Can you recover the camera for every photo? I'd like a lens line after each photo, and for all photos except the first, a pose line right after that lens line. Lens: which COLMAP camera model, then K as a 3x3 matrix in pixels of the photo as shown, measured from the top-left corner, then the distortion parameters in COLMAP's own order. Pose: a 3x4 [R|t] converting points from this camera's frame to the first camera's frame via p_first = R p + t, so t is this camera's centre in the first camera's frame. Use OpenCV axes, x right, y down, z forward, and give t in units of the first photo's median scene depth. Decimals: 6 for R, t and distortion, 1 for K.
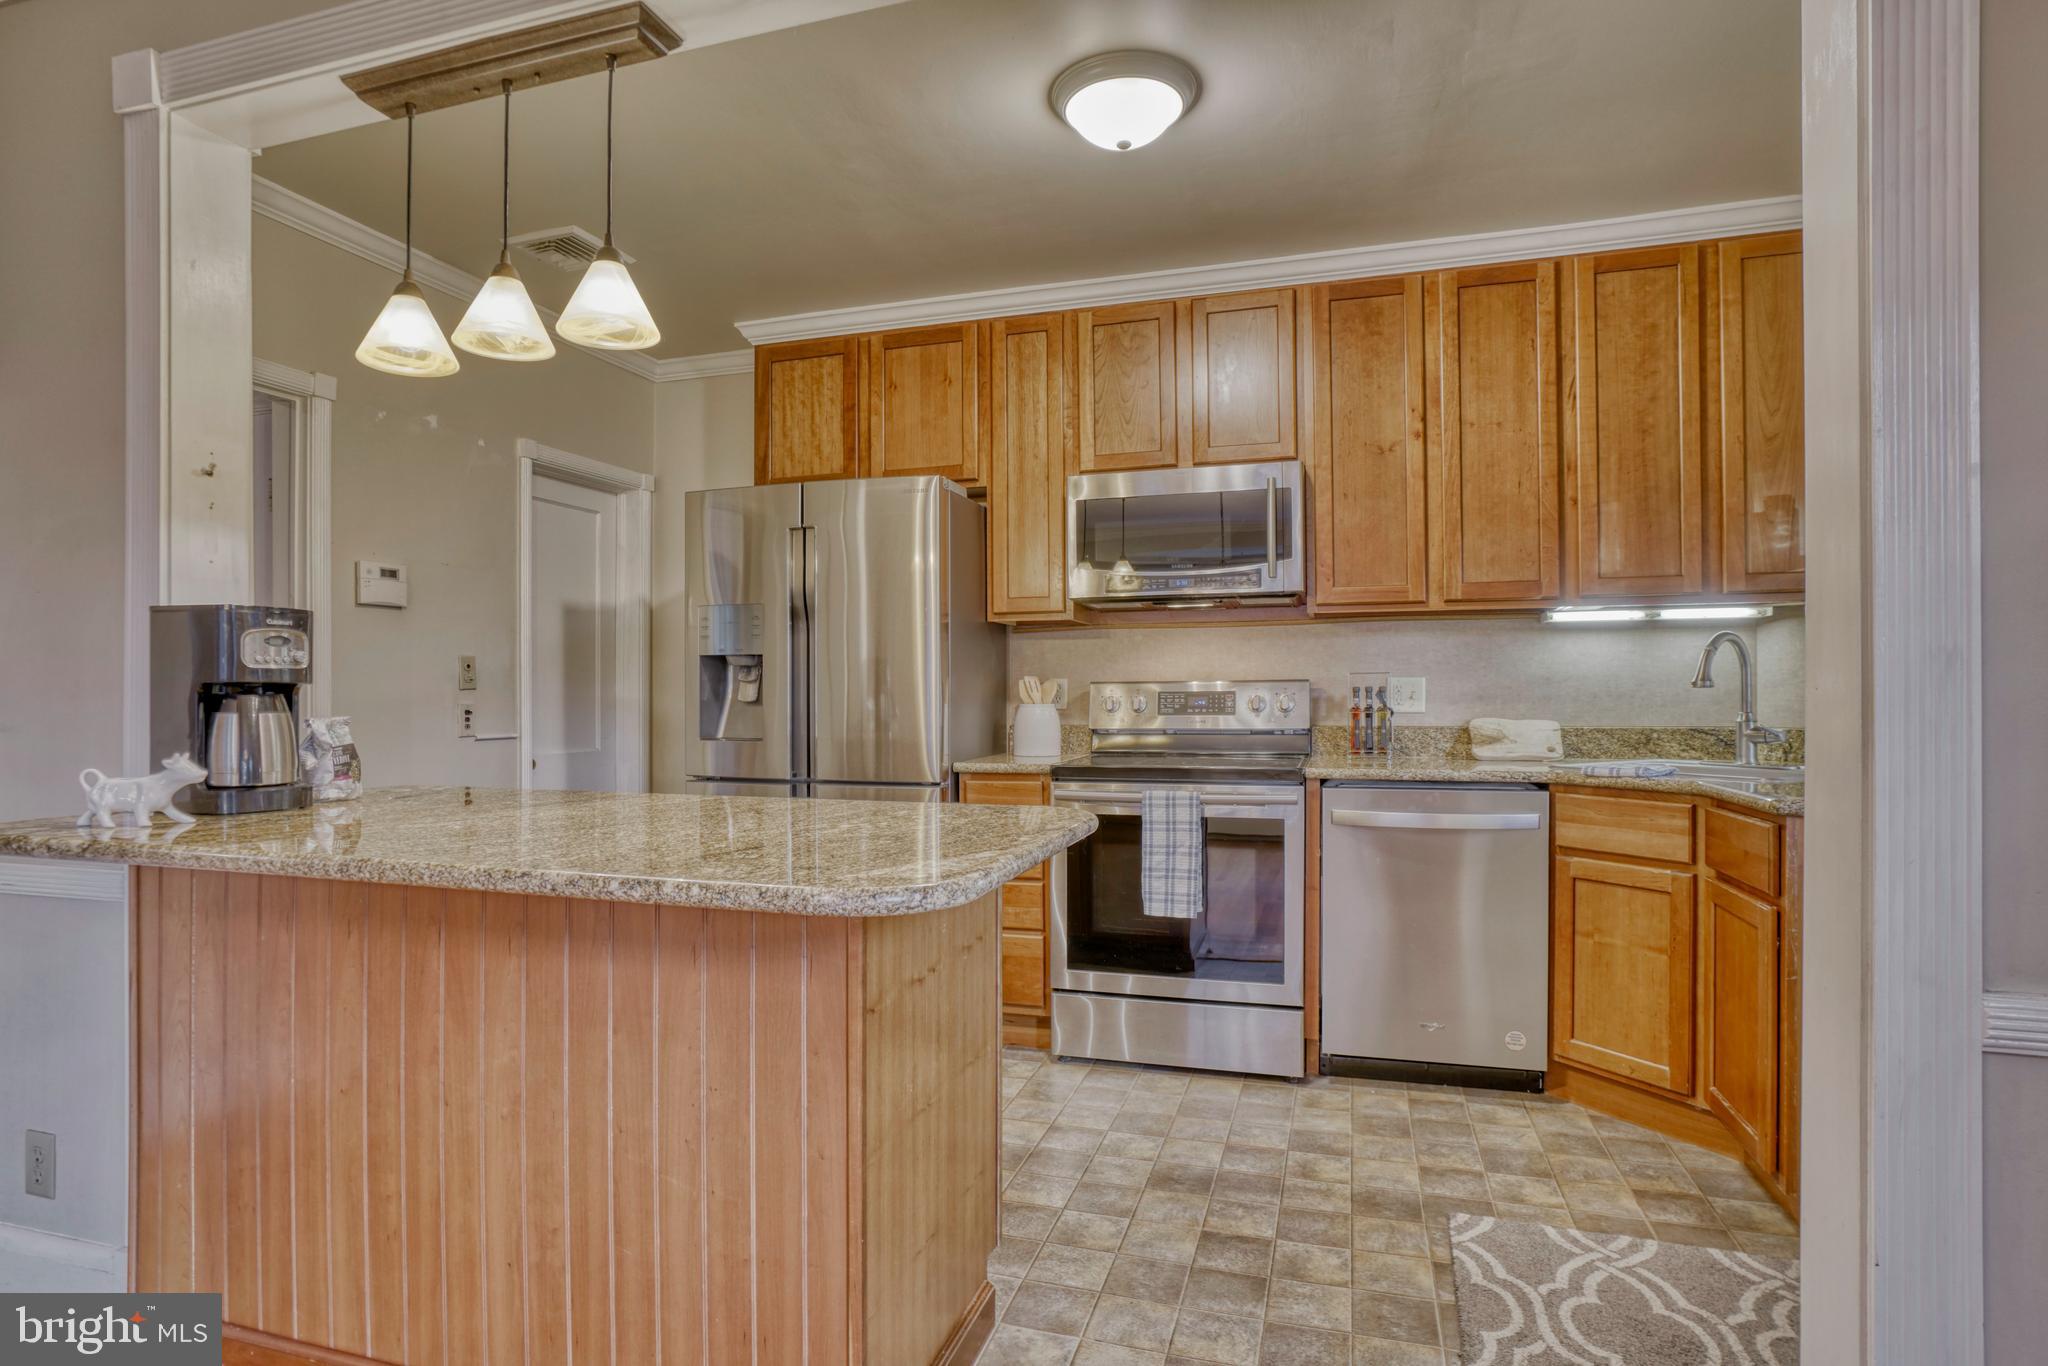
lens RADIAL K [[1091.7, 0, 1011.5], [0, 1091.7, 688.3], [0, 0, 1]] dist [-0.017446, 0.001076]
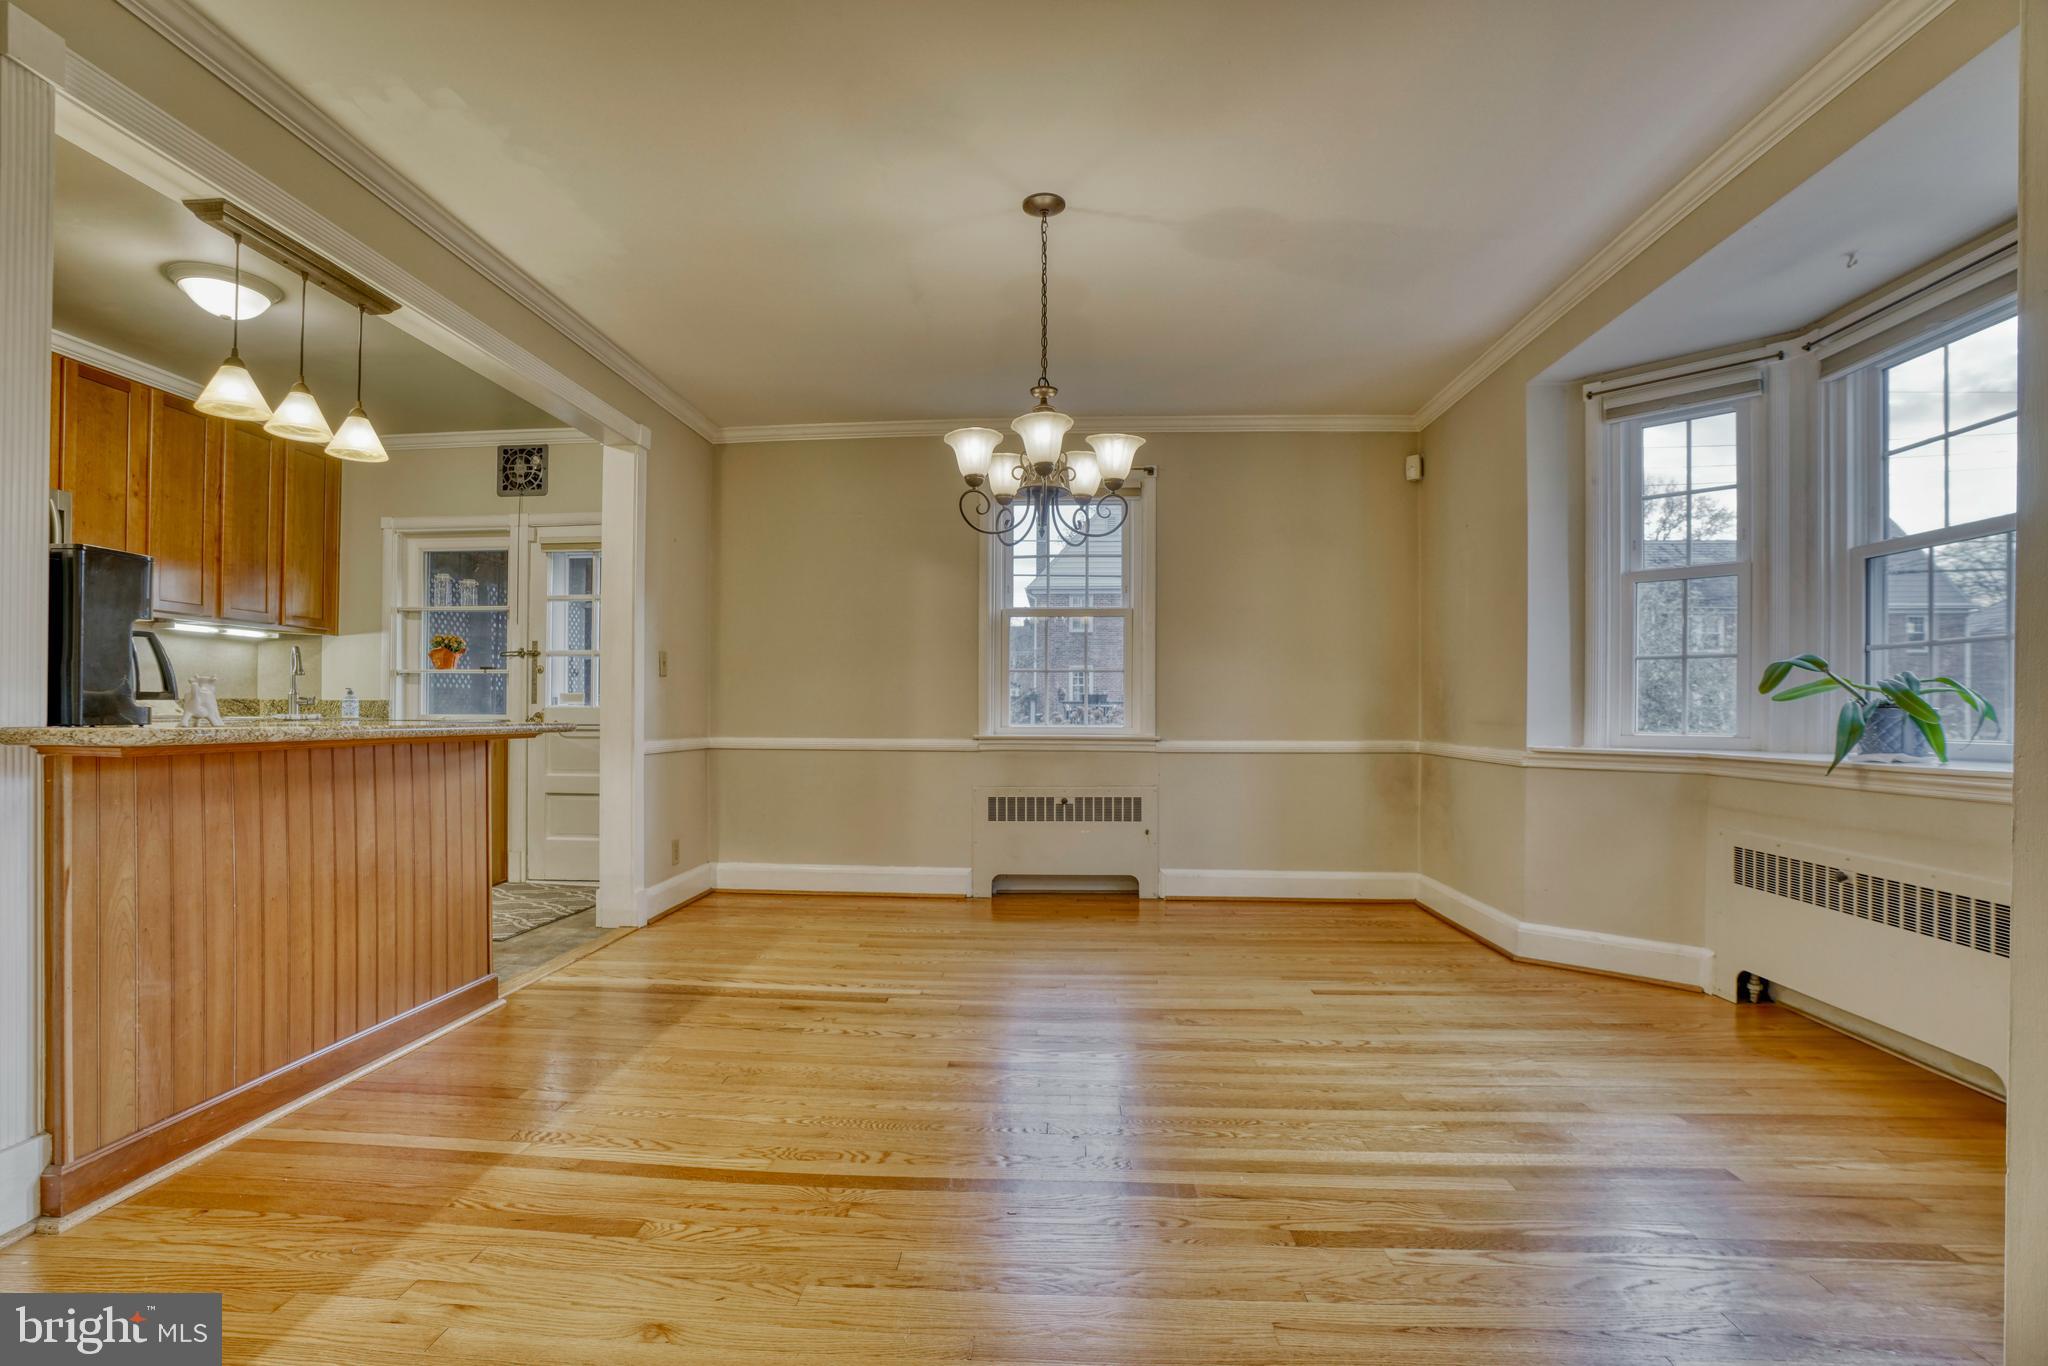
lens RADIAL K [[953.5, 0, 999.1], [0, 953.5, 717.1], [0, 0, 1]] dist [-0.061993, 0.024366]
pose [[-0.219738, -0.003101, 0.975554, -1.115934], [-0.009748, 0.999952, 0.000983, 0.053706], [-0.975510, -0.009293, -0.219757, 0.149881]]
